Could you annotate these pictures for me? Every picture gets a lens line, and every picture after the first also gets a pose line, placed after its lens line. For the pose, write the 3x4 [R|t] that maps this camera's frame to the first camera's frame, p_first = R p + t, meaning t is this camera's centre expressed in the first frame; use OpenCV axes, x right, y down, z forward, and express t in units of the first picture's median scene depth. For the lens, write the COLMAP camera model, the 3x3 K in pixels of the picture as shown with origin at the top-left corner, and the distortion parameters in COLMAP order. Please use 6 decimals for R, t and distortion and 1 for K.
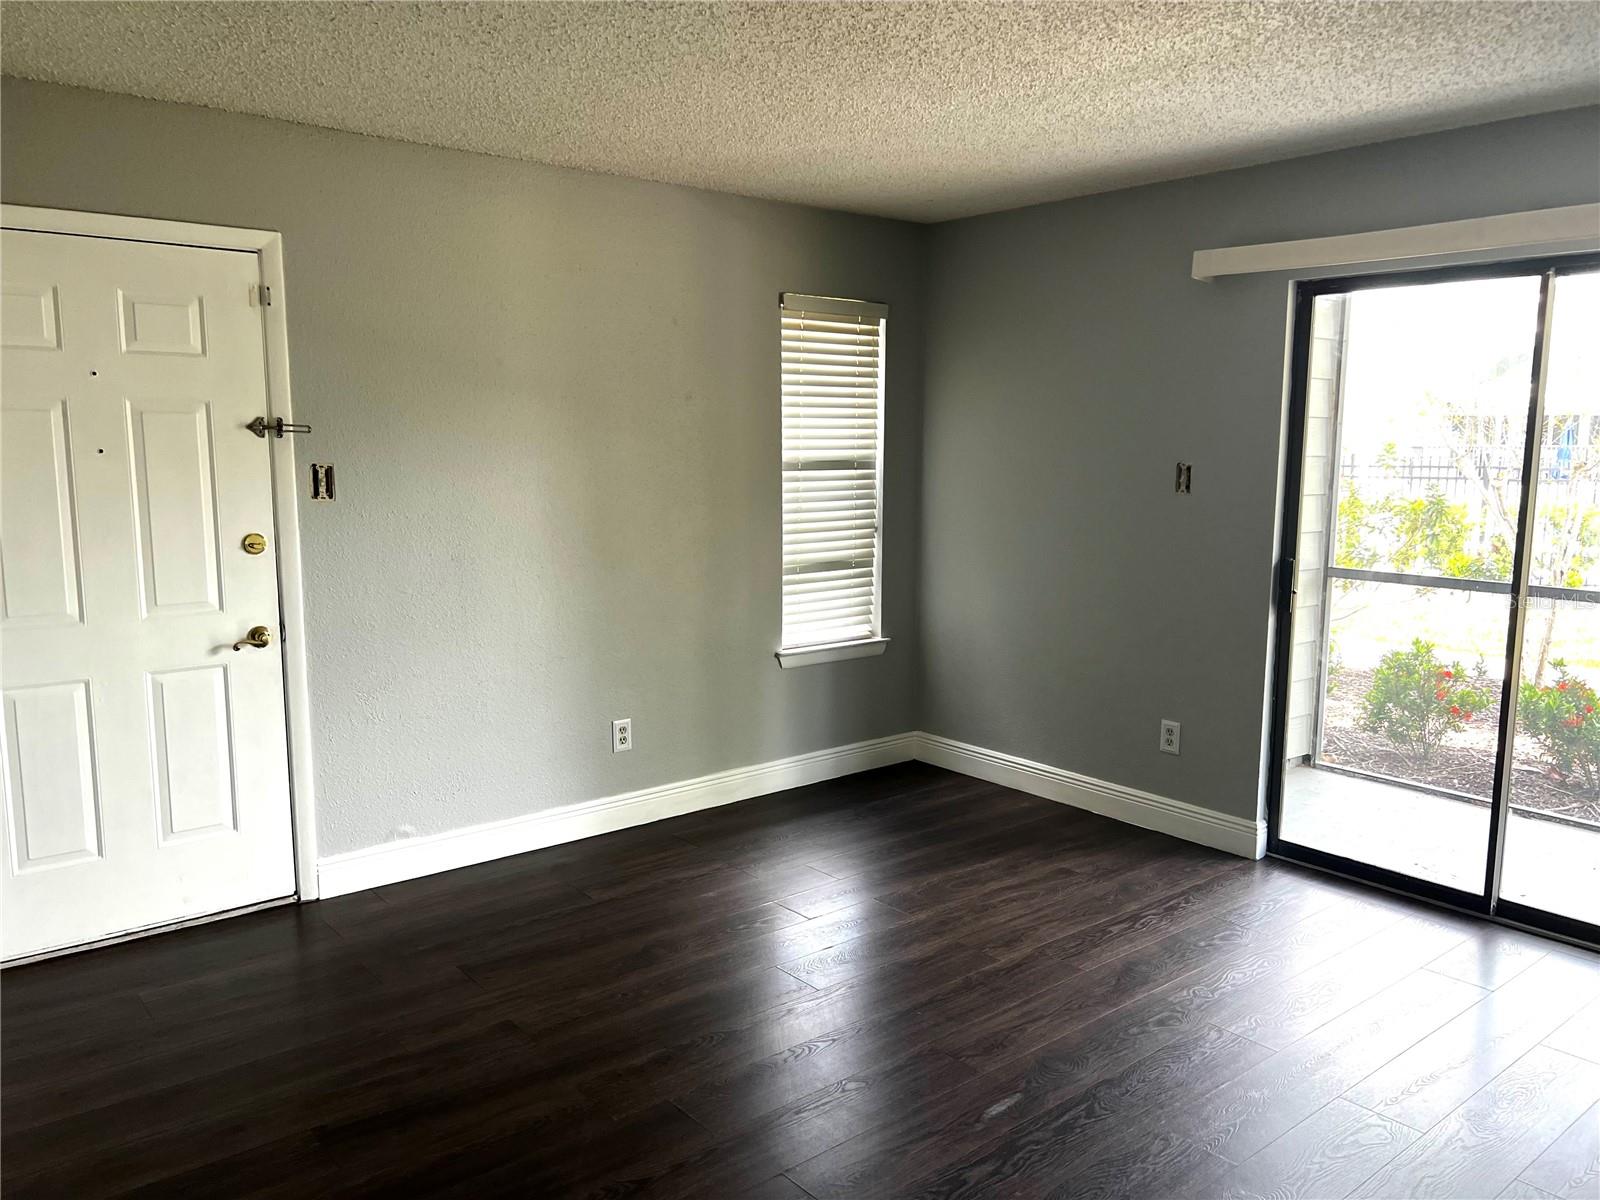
lens RADIAL K [[1197.9, 0, 795.5], [0, 1197.9, 606.8], [0, 0, 1]] dist [0.093529, -0.115539]
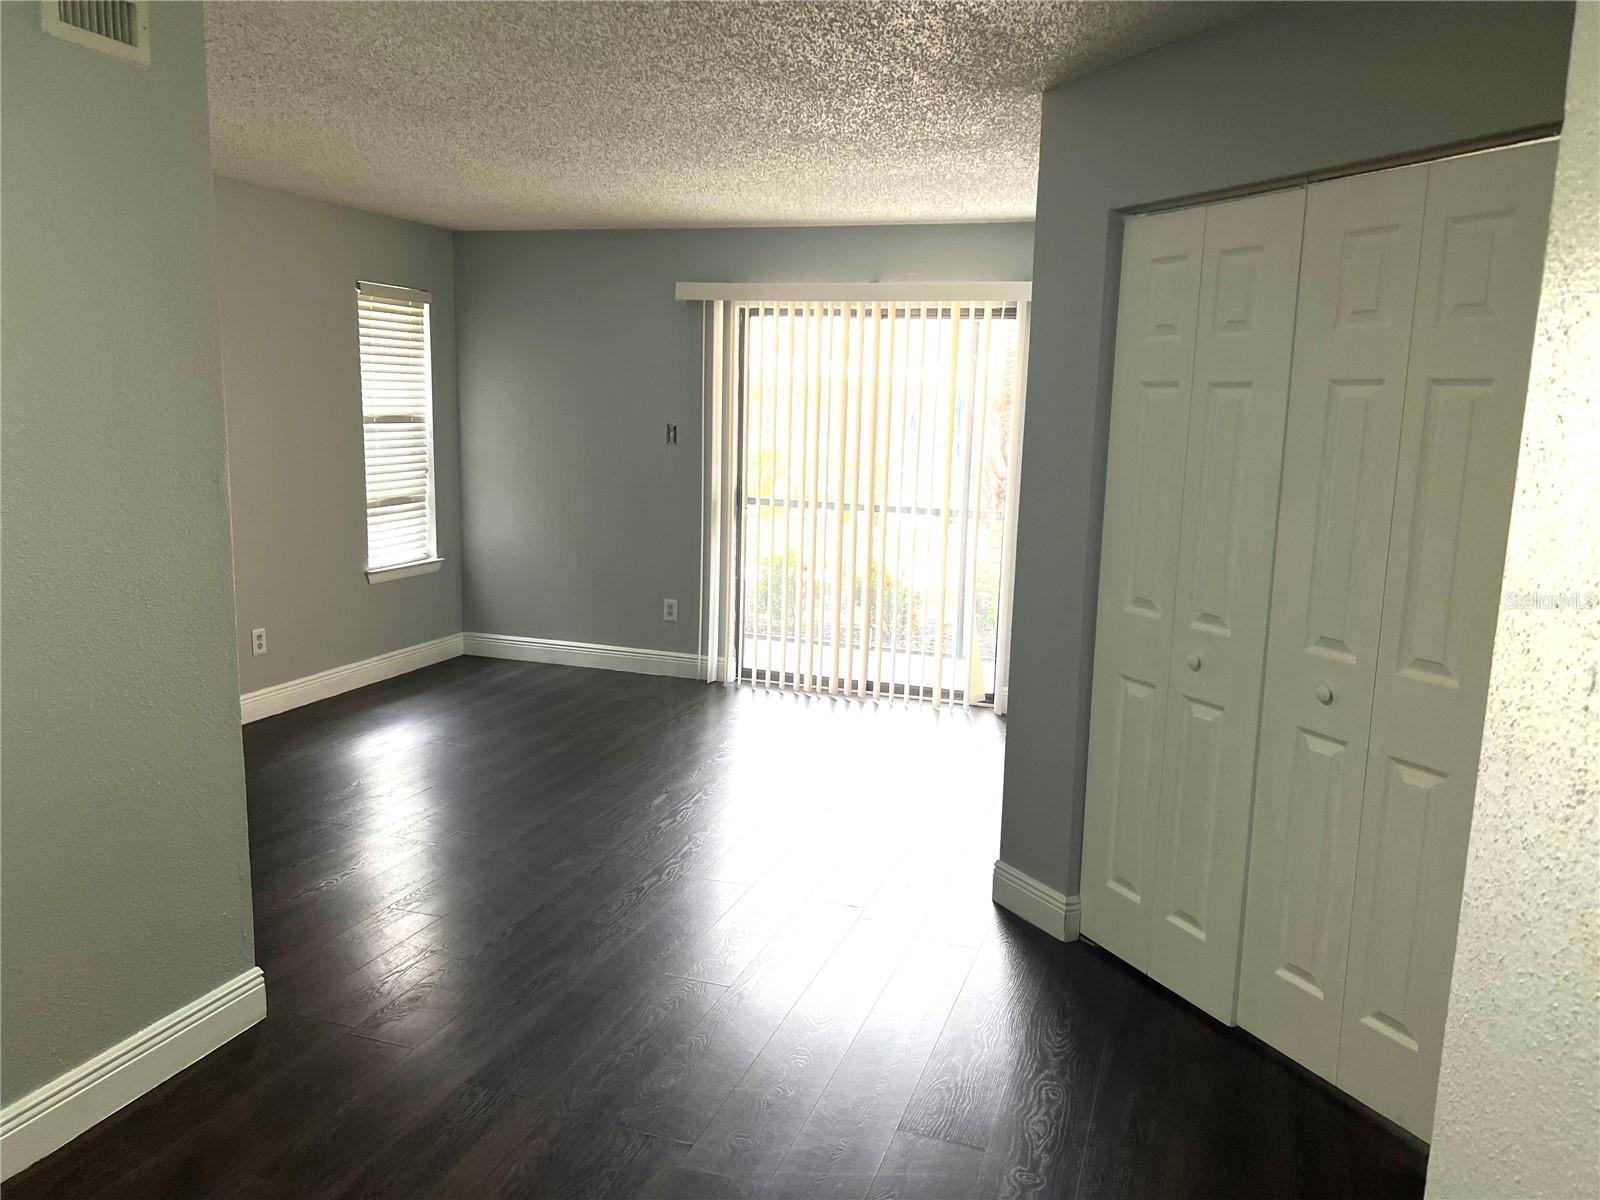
lens RADIAL K [[1213.1, 0, 800.0], [0, 1213.1, 600.0], [0, 0, 1]] dist [0.029359, 0.001121]
pose [[0.853905, -0.064228, 0.516450, -0.288870], [0.046805, 0.997812, 0.046703, 0.030446], [-0.518319, -0.015708, 0.855043, -0.314605]]
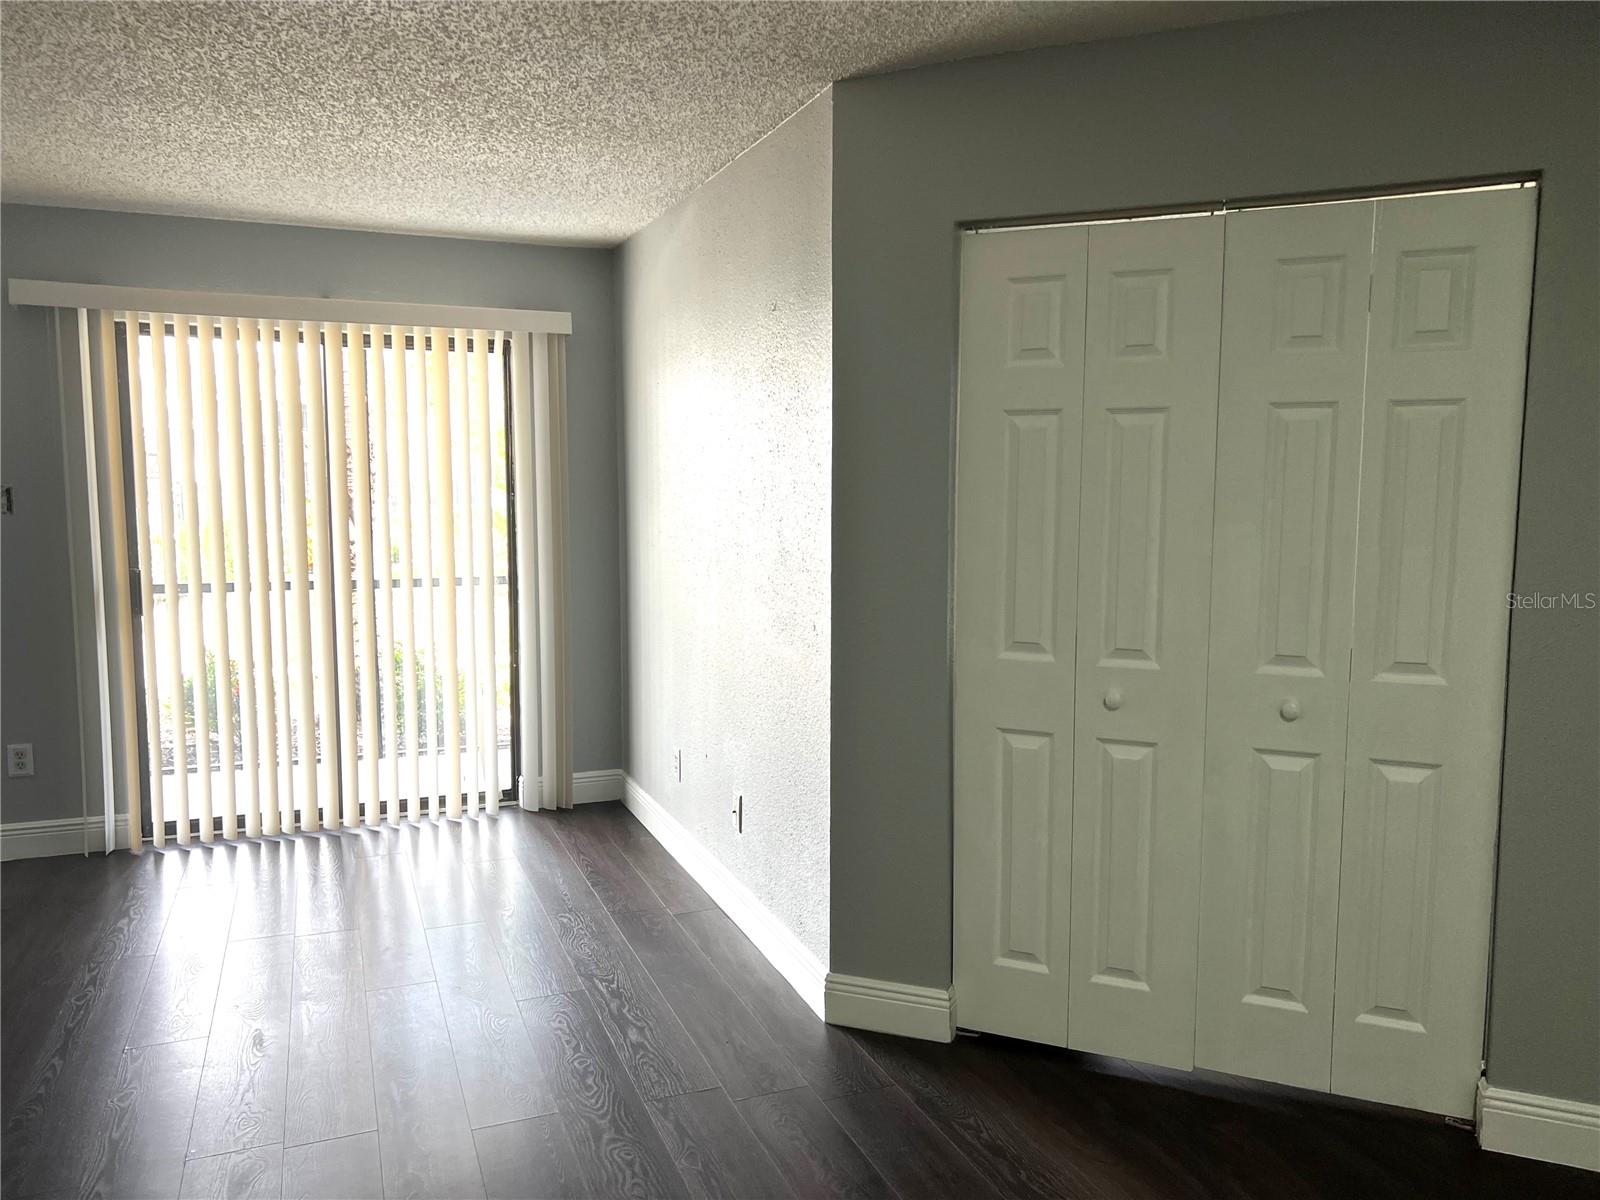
lens RADIAL K [[1213.1, 0, 800.0], [0, 1213.1, 600.0], [0, 0, 1]] dist [0.029359, 0.001121]
pose [[0.307057, -0.097356, 0.946698, -0.395252], [0.127203, 0.990027, 0.060554, -0.002328], [-0.943152, 0.101829, 0.316378, 0.056247]]
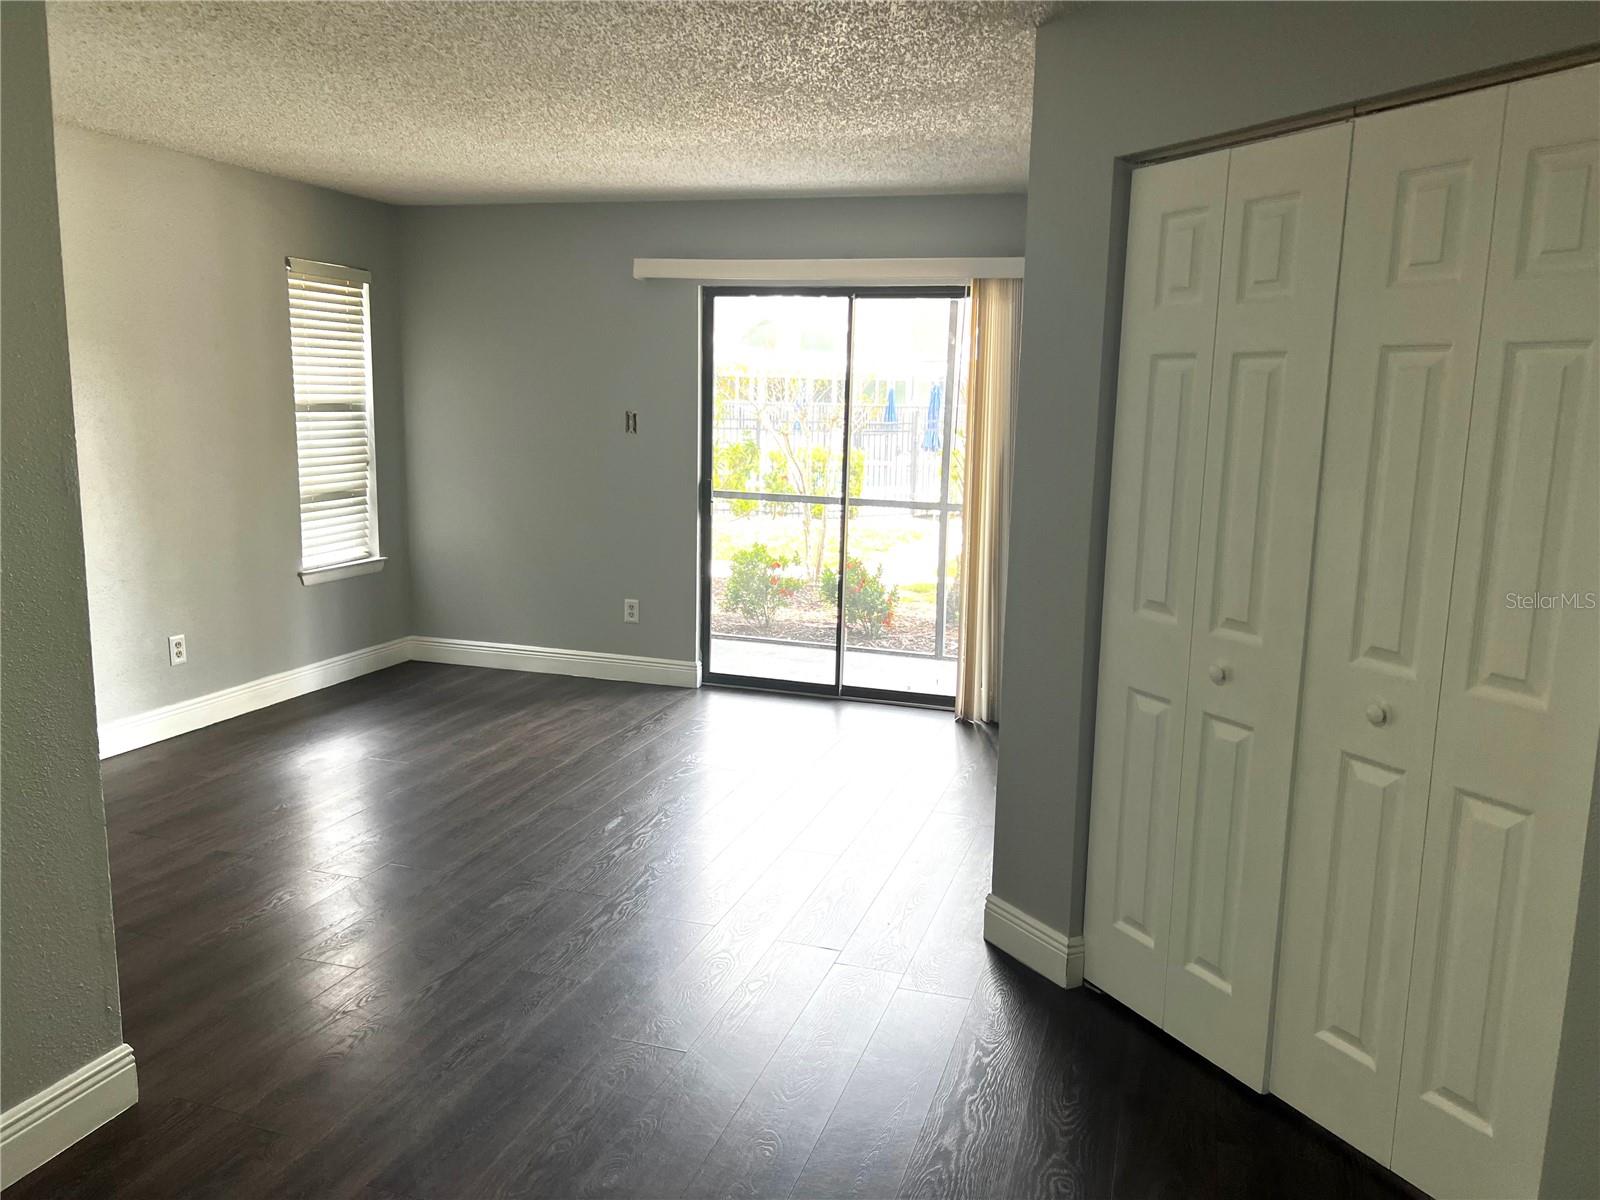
lens RADIAL K [[1215.0, 0, 805.6], [0, 1215.0, 597.1], [0, 0, 1]] dist [0.017501, 0.000394]
pose [[0.840019, -0.071119, 0.537876, -0.241354], [0.052211, 0.997367, 0.050335, 0.029461], [-0.540040, -0.014199, 0.841520, -0.245493]]
